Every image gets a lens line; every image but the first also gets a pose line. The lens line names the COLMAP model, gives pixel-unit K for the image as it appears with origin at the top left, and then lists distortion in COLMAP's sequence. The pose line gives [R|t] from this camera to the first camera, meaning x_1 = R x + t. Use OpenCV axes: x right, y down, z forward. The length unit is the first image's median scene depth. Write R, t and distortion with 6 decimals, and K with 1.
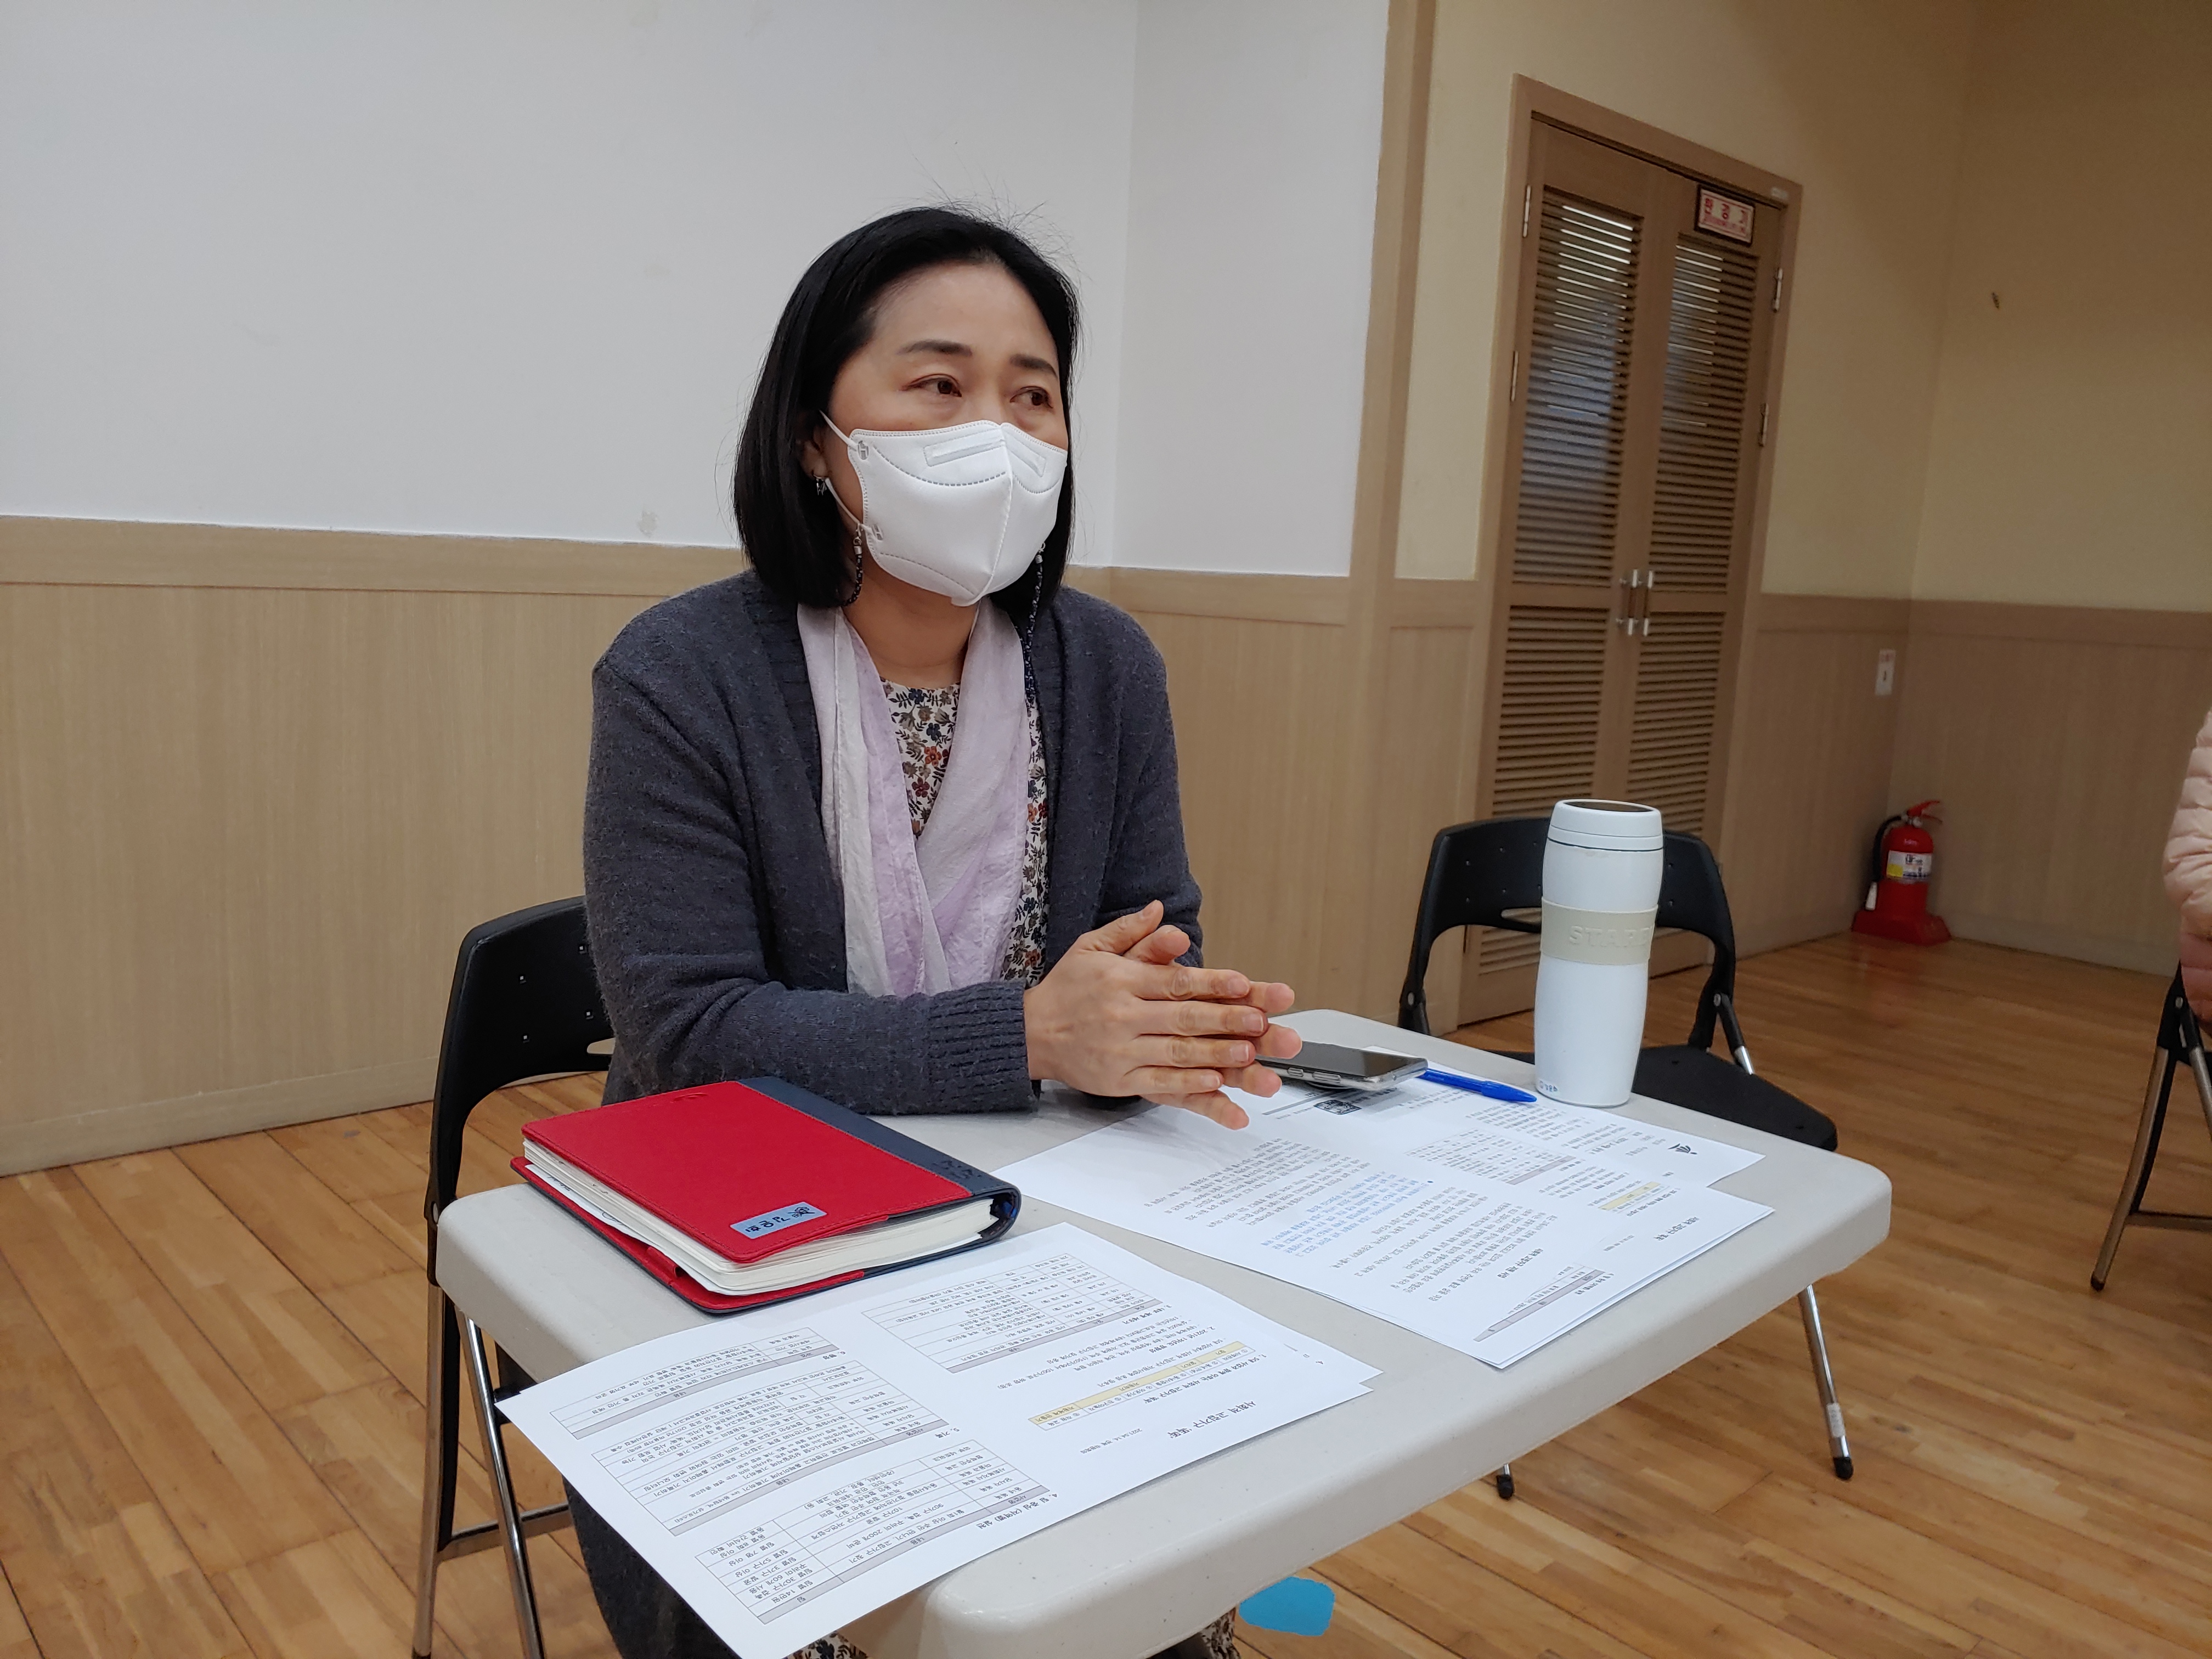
lens RADIAL K [[1712.9, 0, 1104.1], [0, 1712.9, 827.9], [0, 0, 1]] dist [-0.009174, -0.002588]
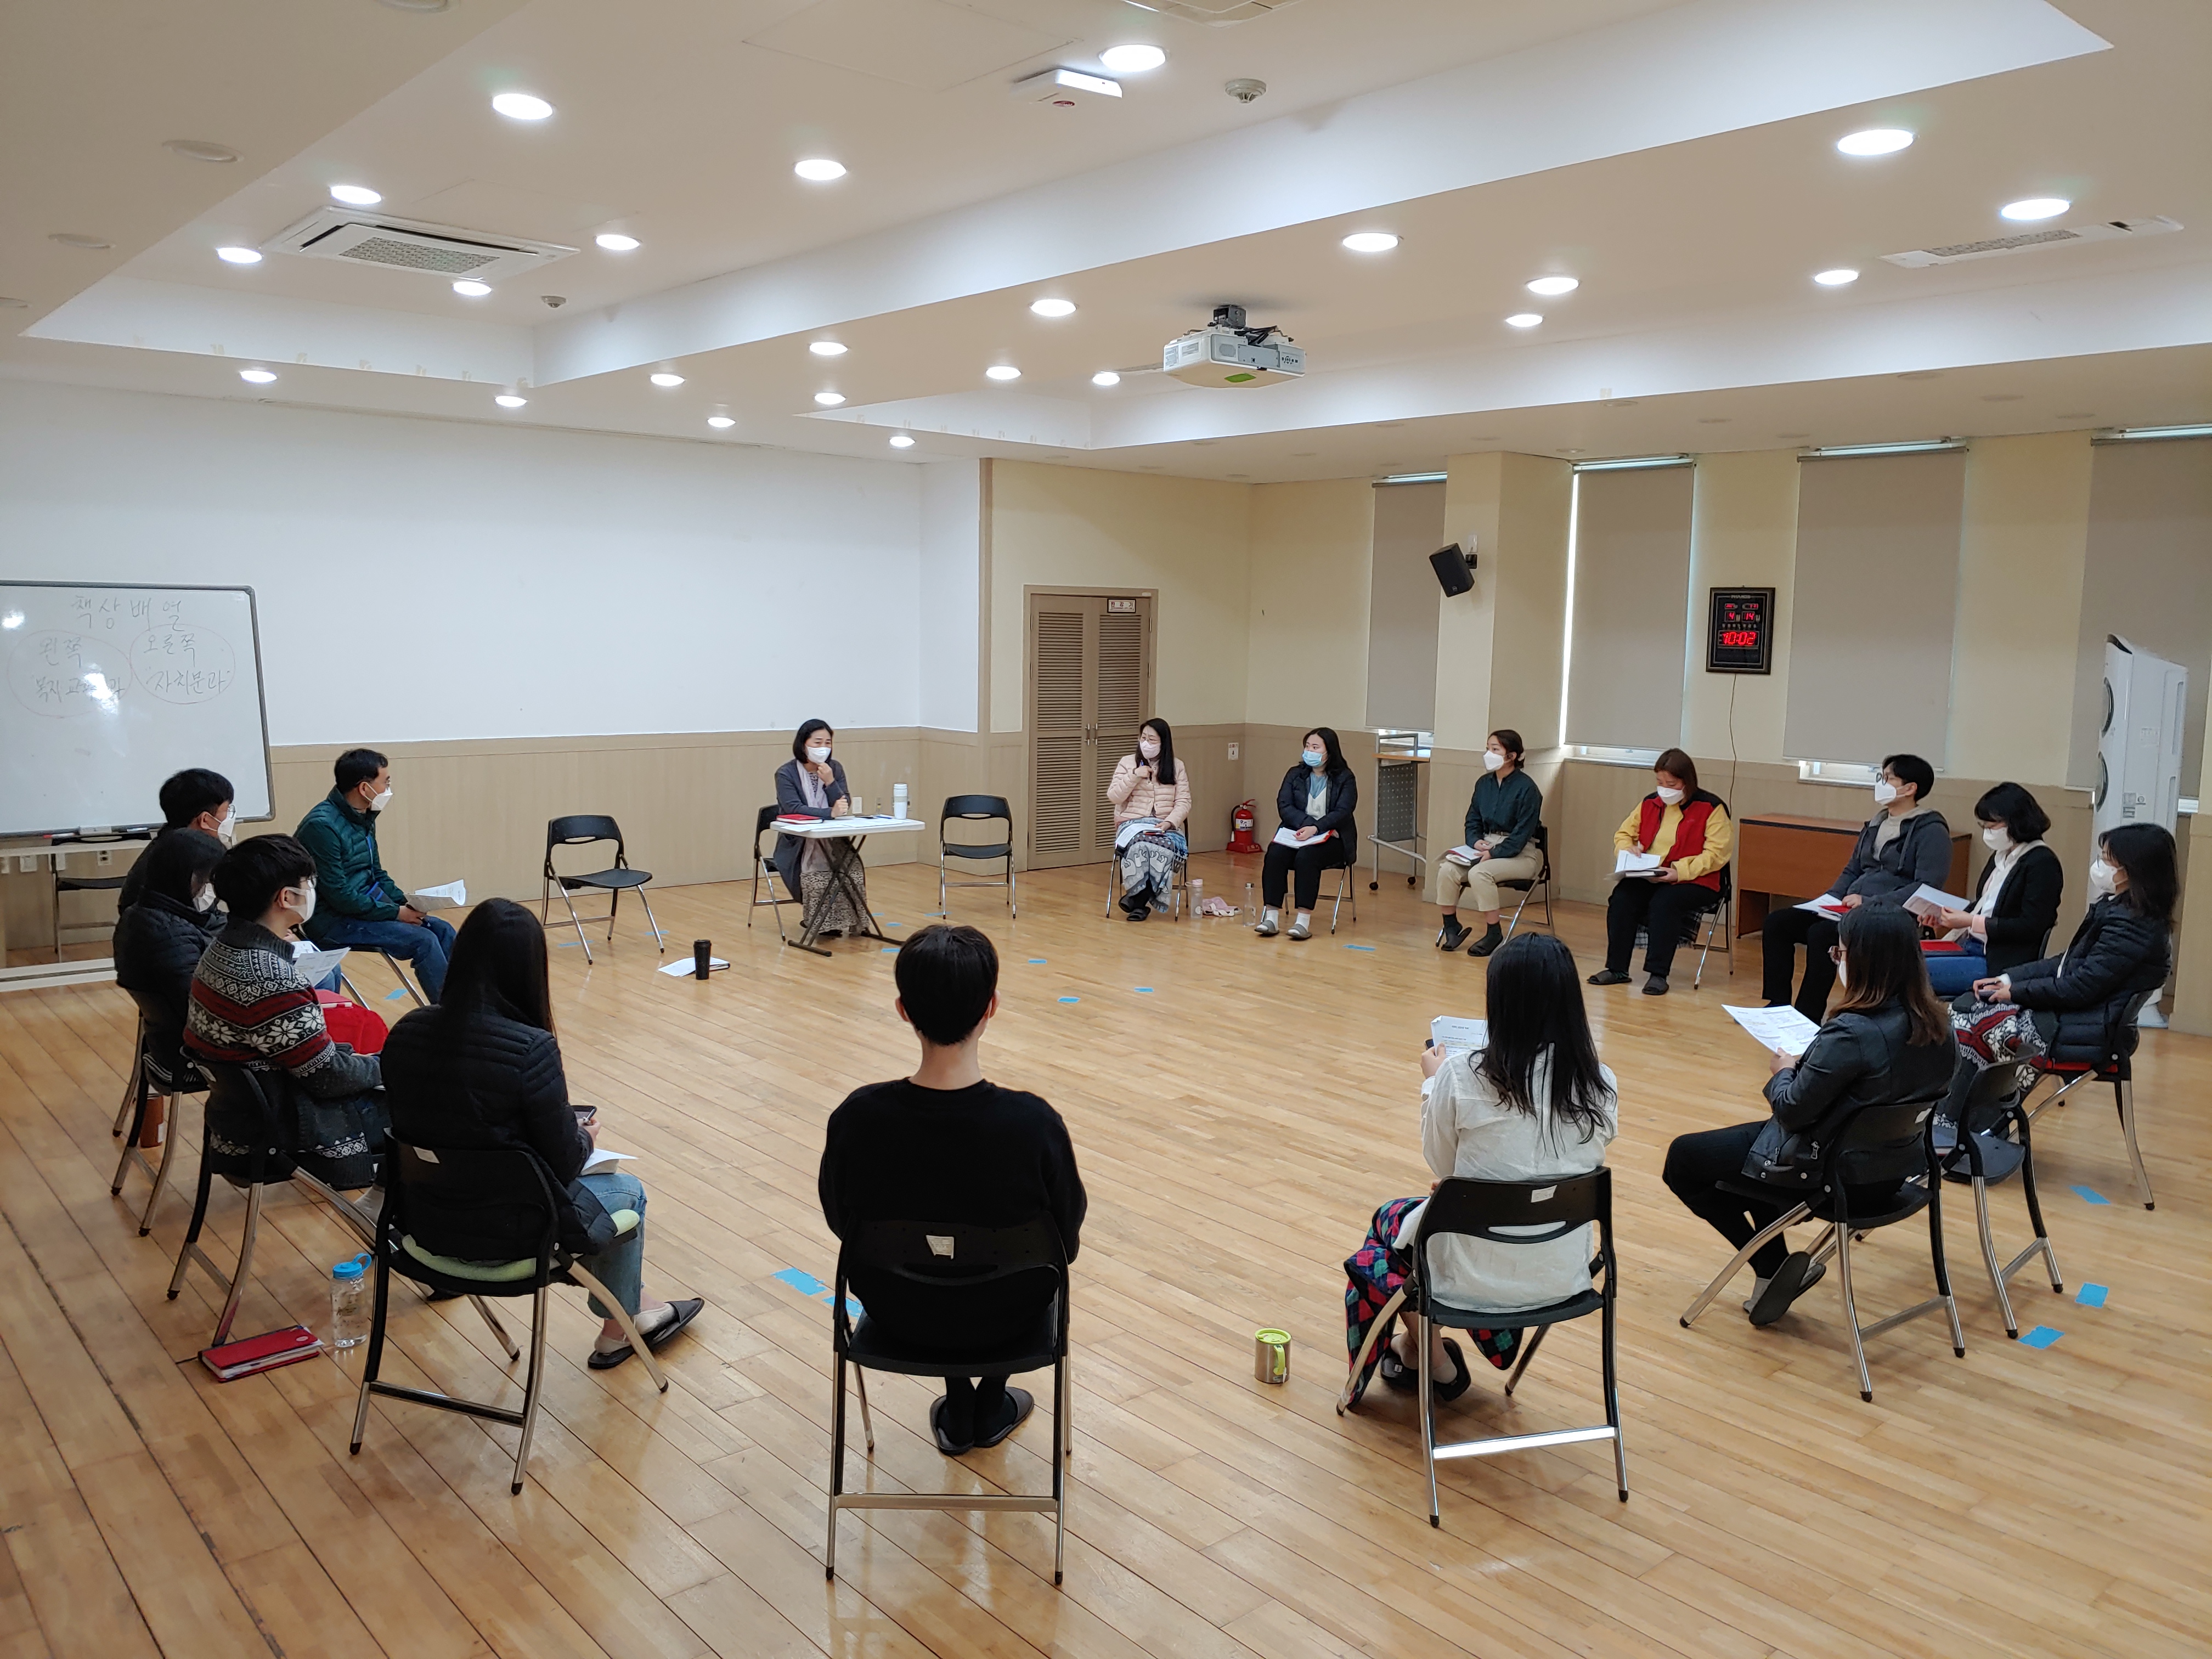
lens RADIAL K [[1712.9, 0, 1107.5], [0, 1712.9, 828.2], [0, 0, 1]] dist [-0.009174, -0.002588]
pose [[0.998950, -0.026050, -0.037675, 0.446609], [0.024603, 0.998961, -0.038371, 0.155141], [0.038636, 0.037404, 0.998553, -2.048020]]
